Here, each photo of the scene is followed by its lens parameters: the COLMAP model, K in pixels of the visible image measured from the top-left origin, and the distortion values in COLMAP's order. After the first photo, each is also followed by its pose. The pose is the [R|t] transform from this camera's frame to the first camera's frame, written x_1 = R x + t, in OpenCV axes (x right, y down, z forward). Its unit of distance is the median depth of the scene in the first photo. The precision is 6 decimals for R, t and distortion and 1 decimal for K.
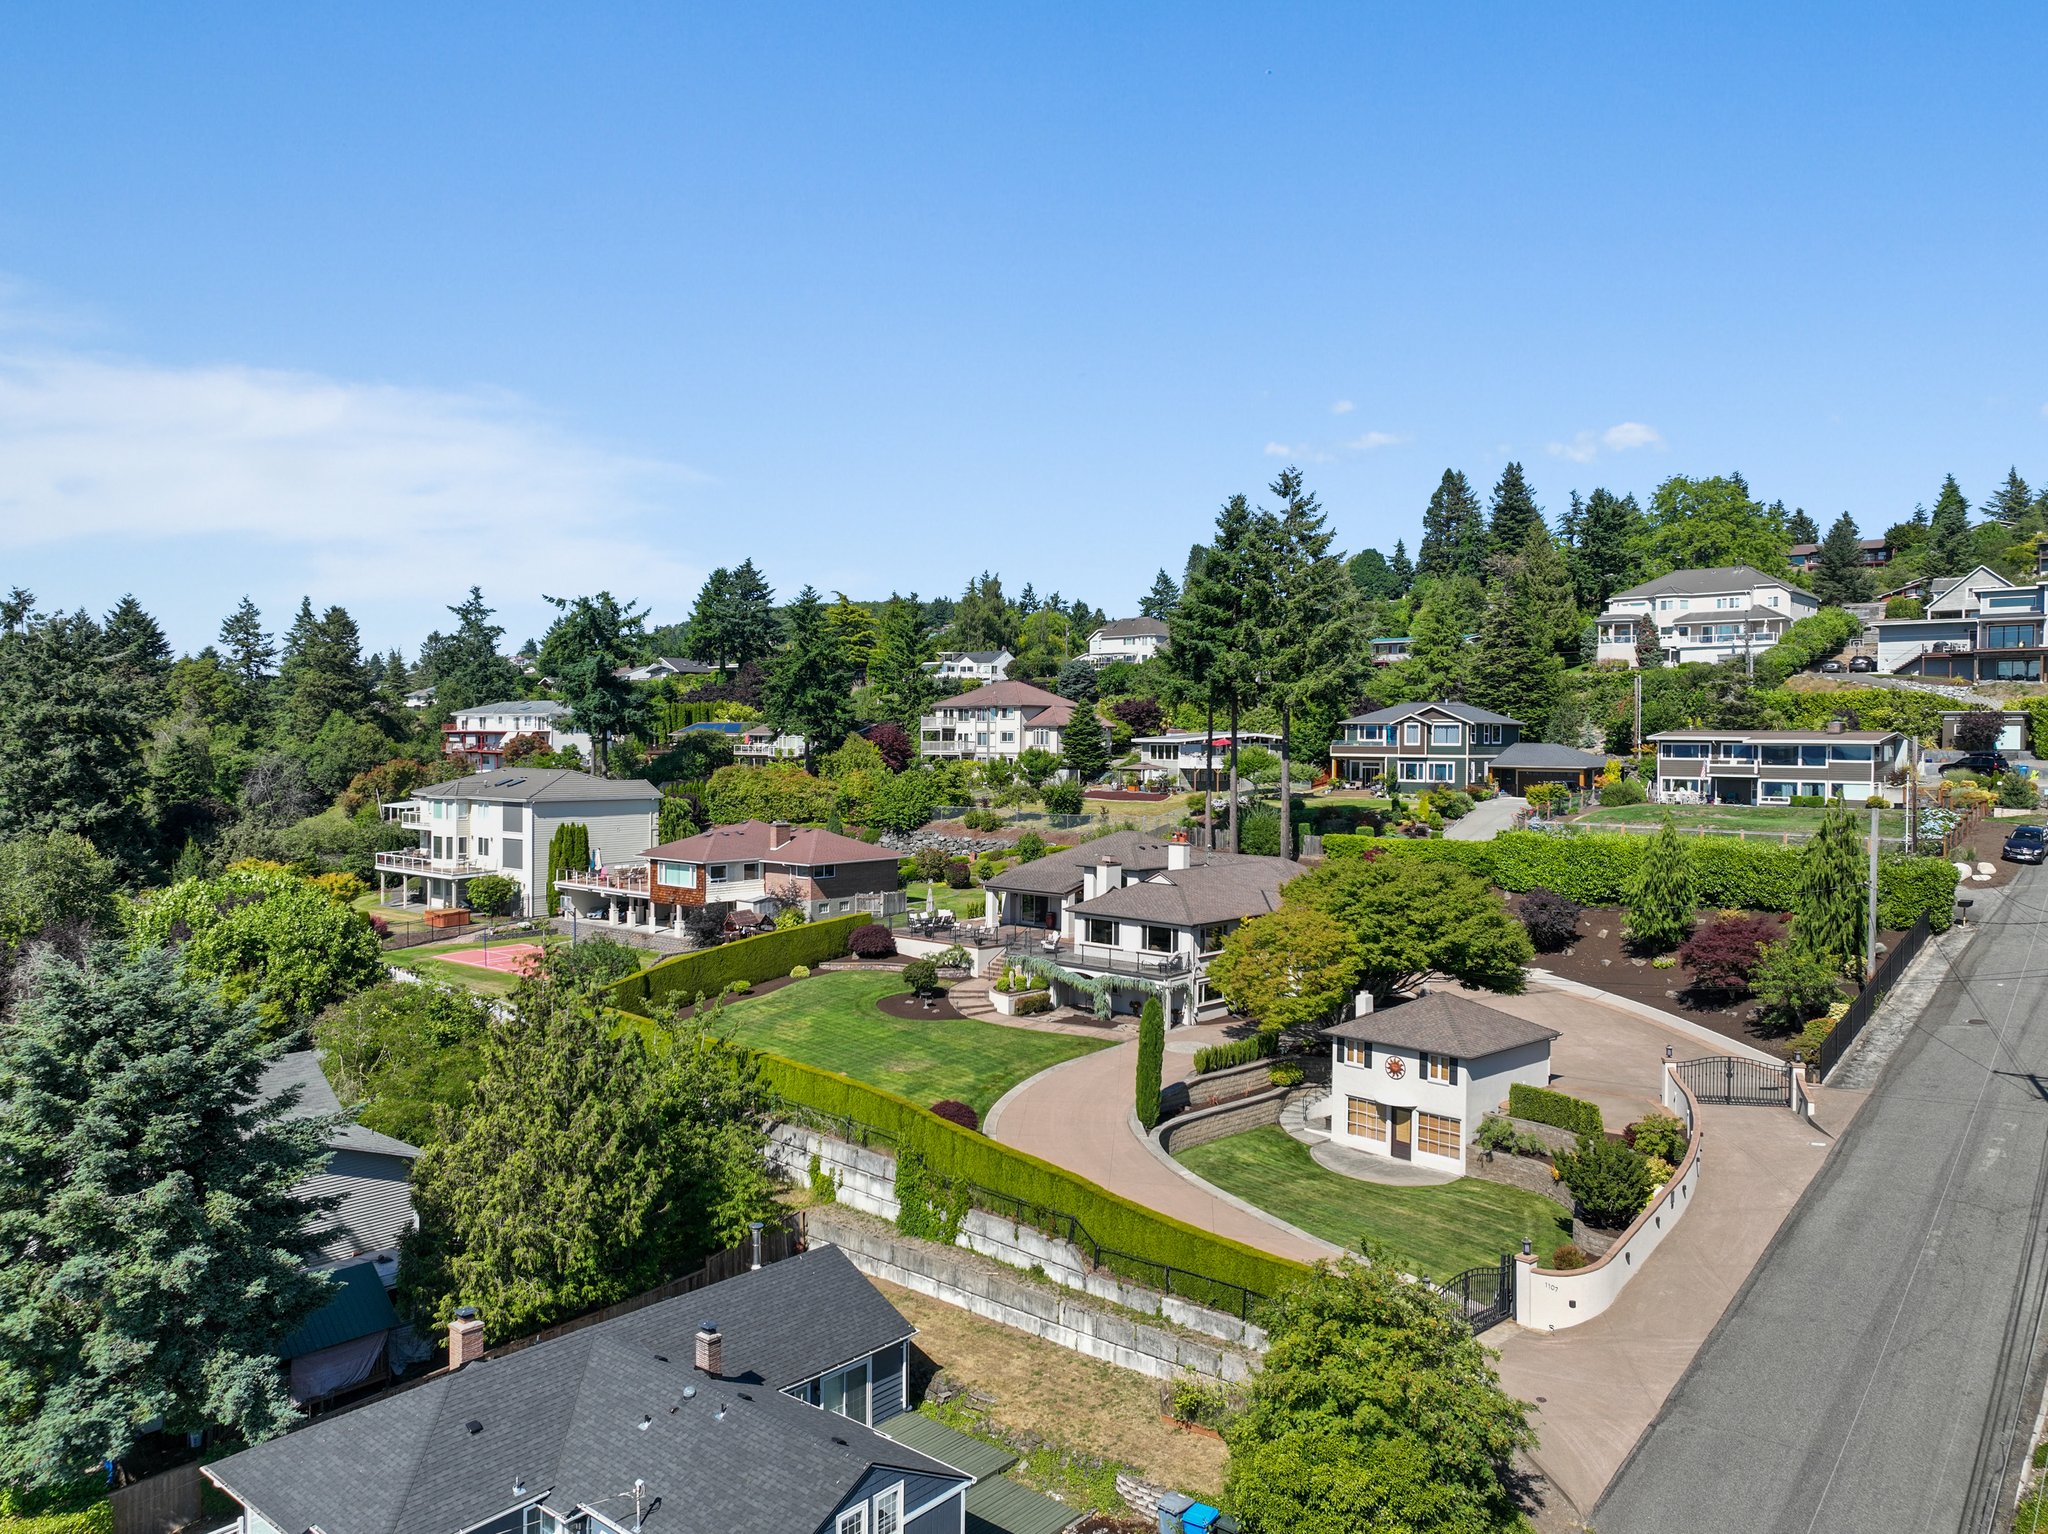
lens RADIAL K [[1452.7, 0, 1024.0], [0, 1452.7, 767.0], [0, 0, 1]] dist [0.008480, 0.001930]
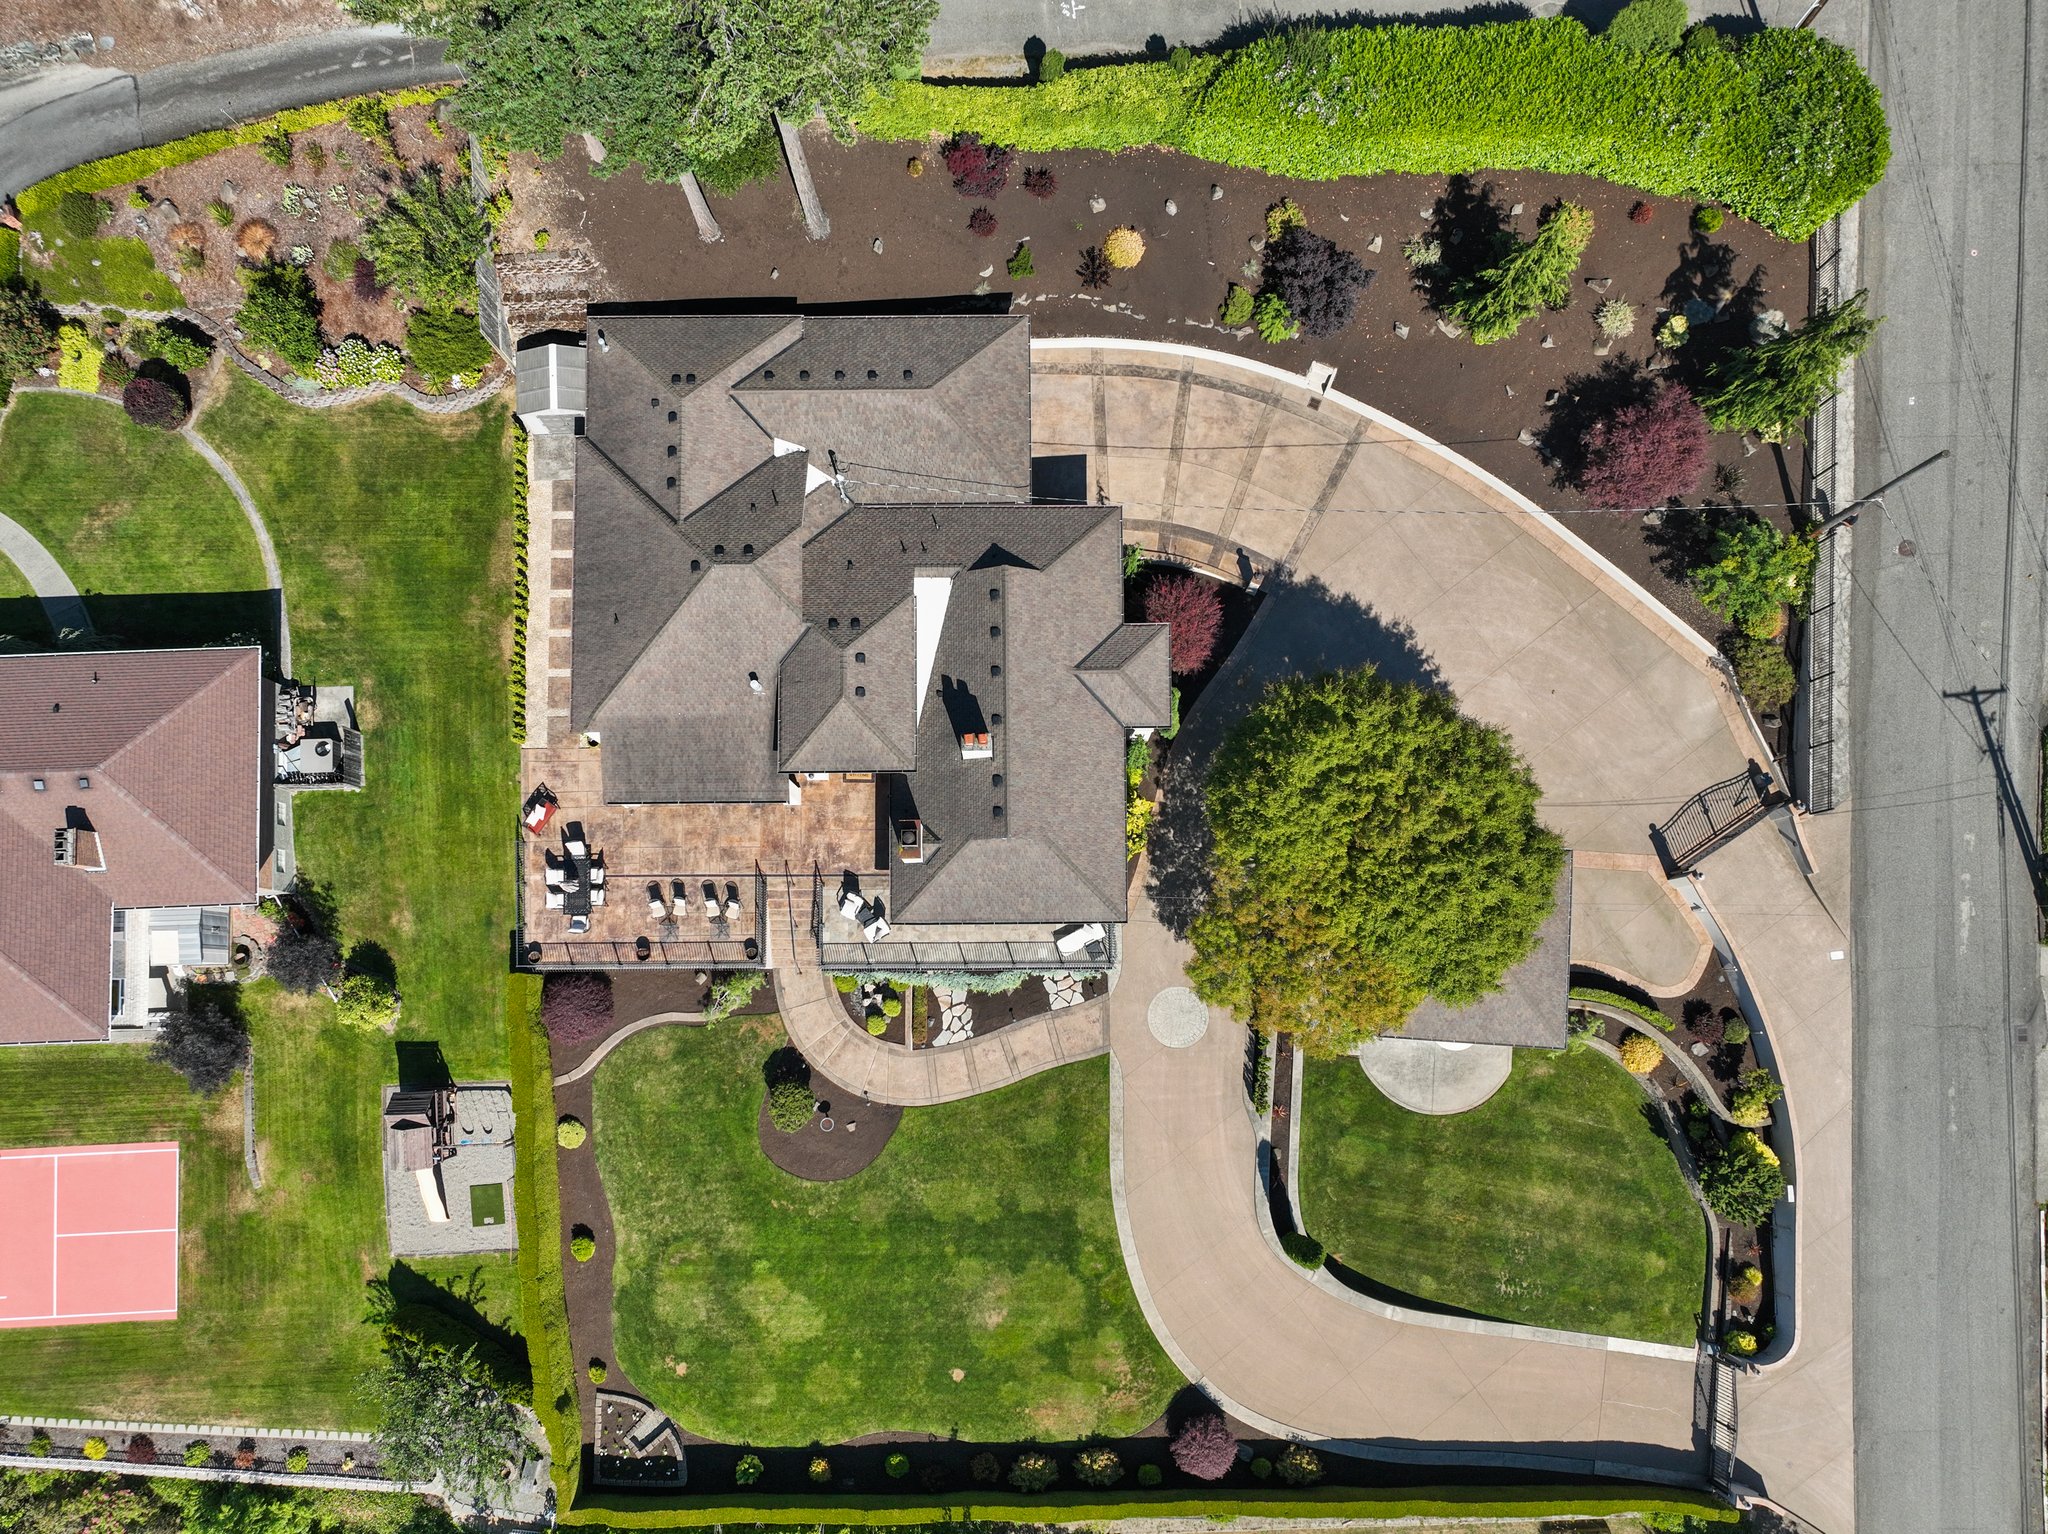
lens RADIAL K [[1439.6, 0, 1025.9], [0, 1439.6, 764.5], [0, 0, 1]] dist [0.002497, 0.009200]
pose [[0.731807, -0.678858, 0.060089, 0.084154], [0.016309, 0.105589, 0.994276, -0.566354], [-0.681317, -0.726638, 0.088342, 0.945262]]
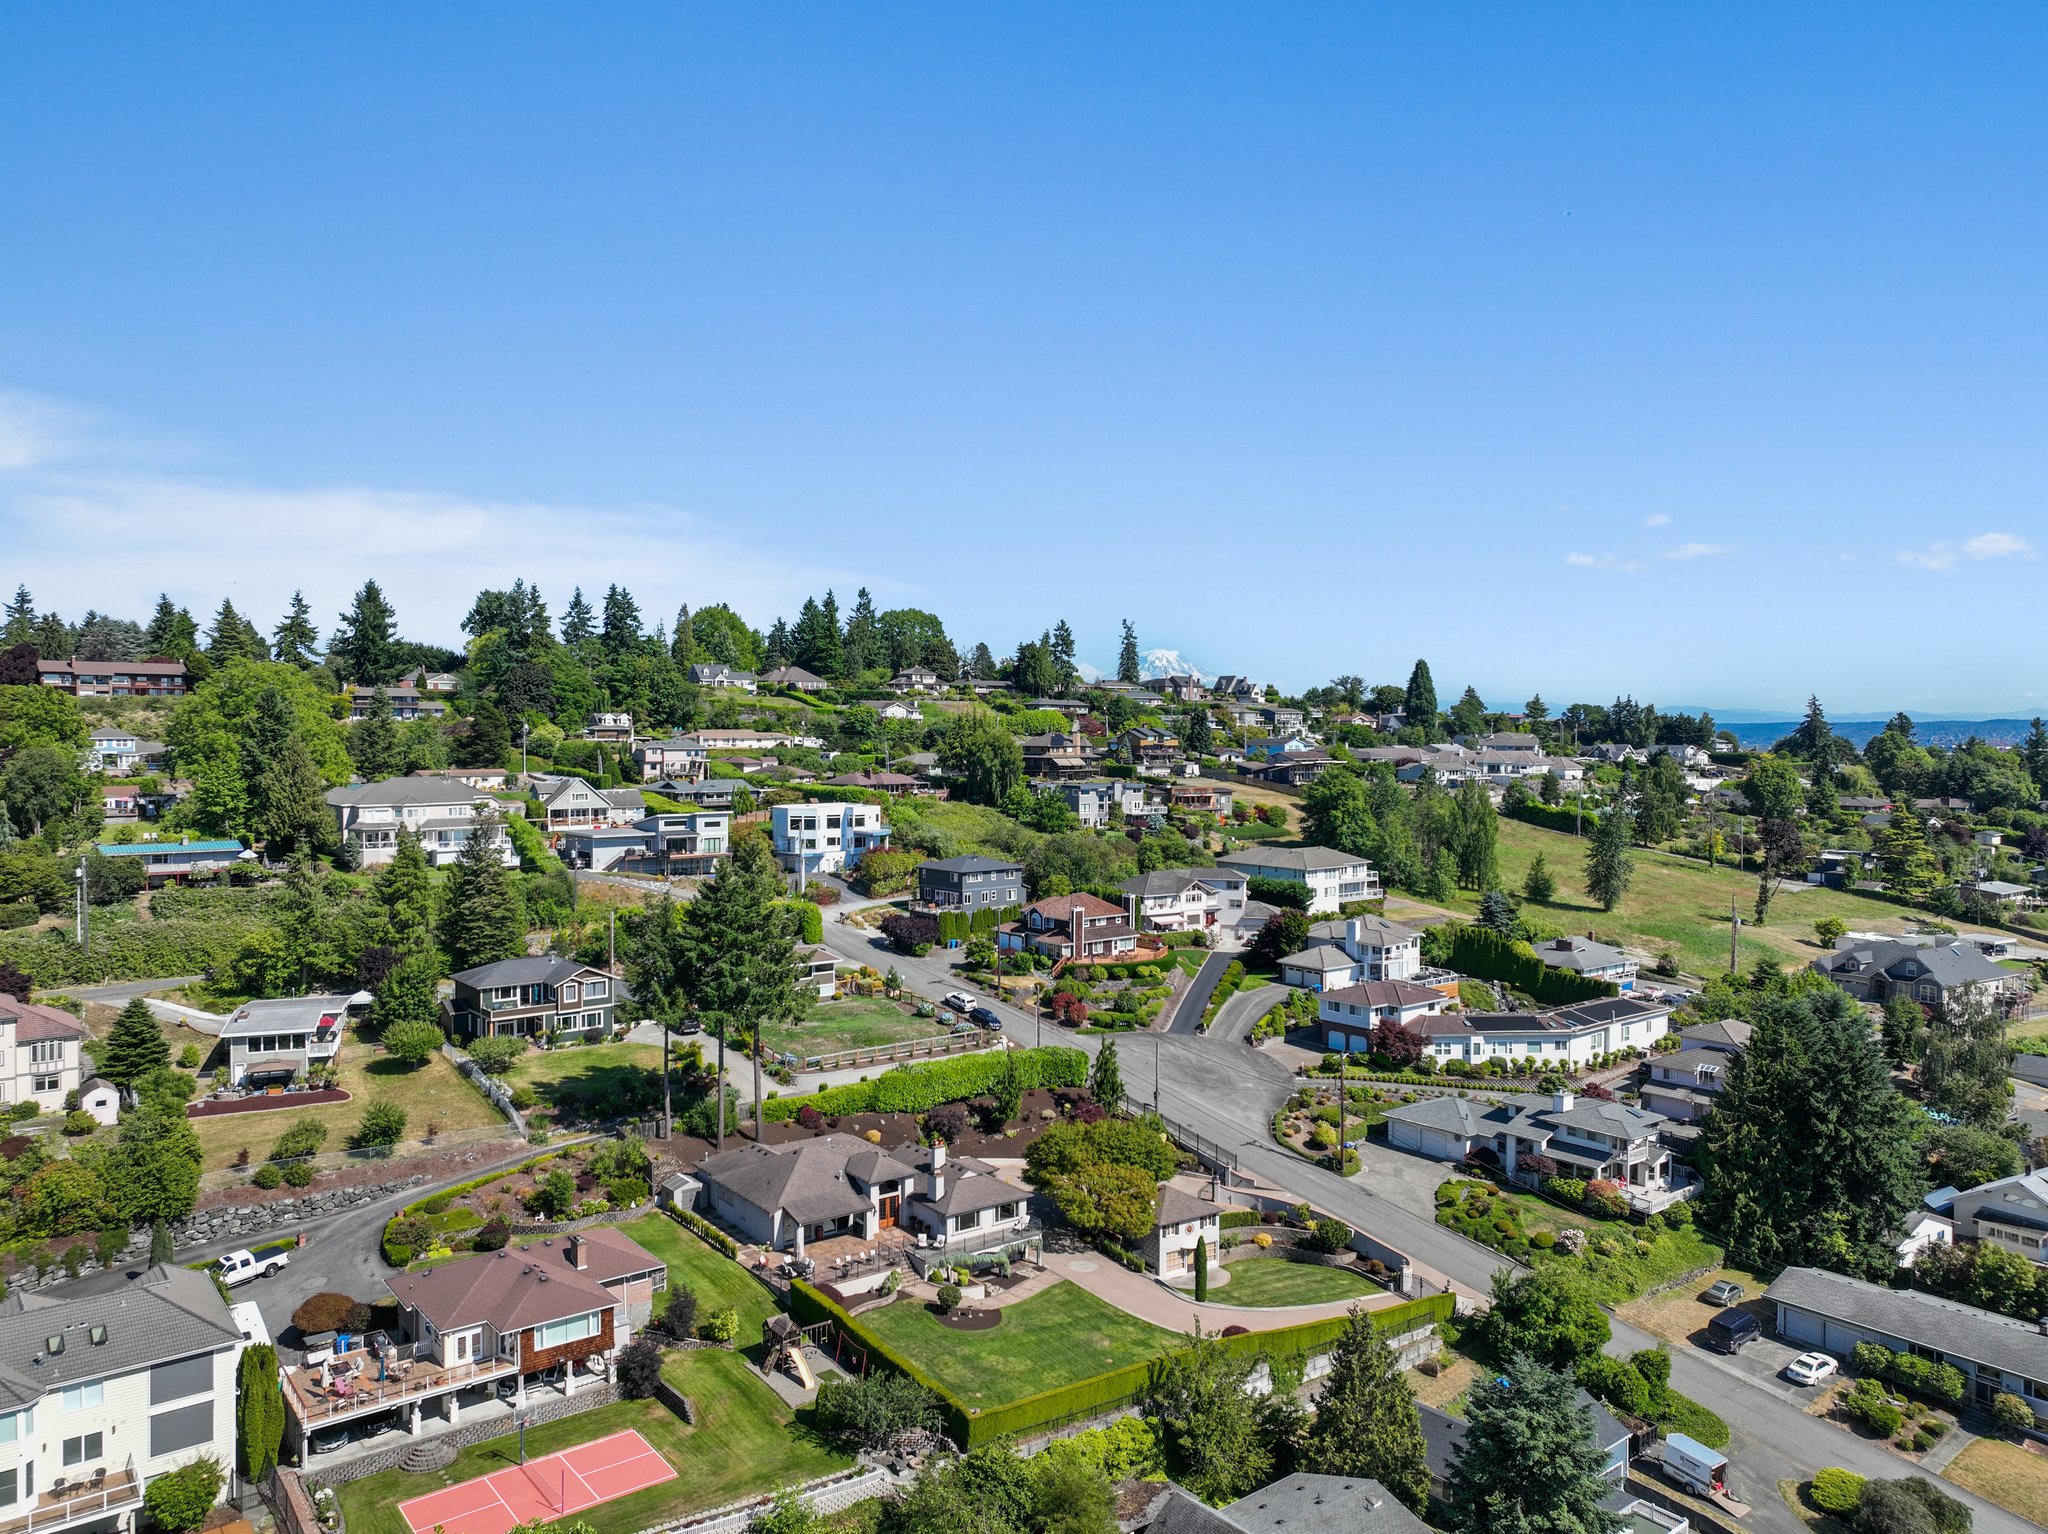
lens RADIAL K [[1439.6, 0, 1025.9], [0, 1439.6, 764.5], [0, 0, 1]] dist [0.002497, 0.009200]
pose [[0.187655, -0.032616, 0.981693, -1.332431], [0.017667, 0.999399, 0.029827, -0.387022], [-0.982076, 0.011746, 0.188119, 0.641126]]
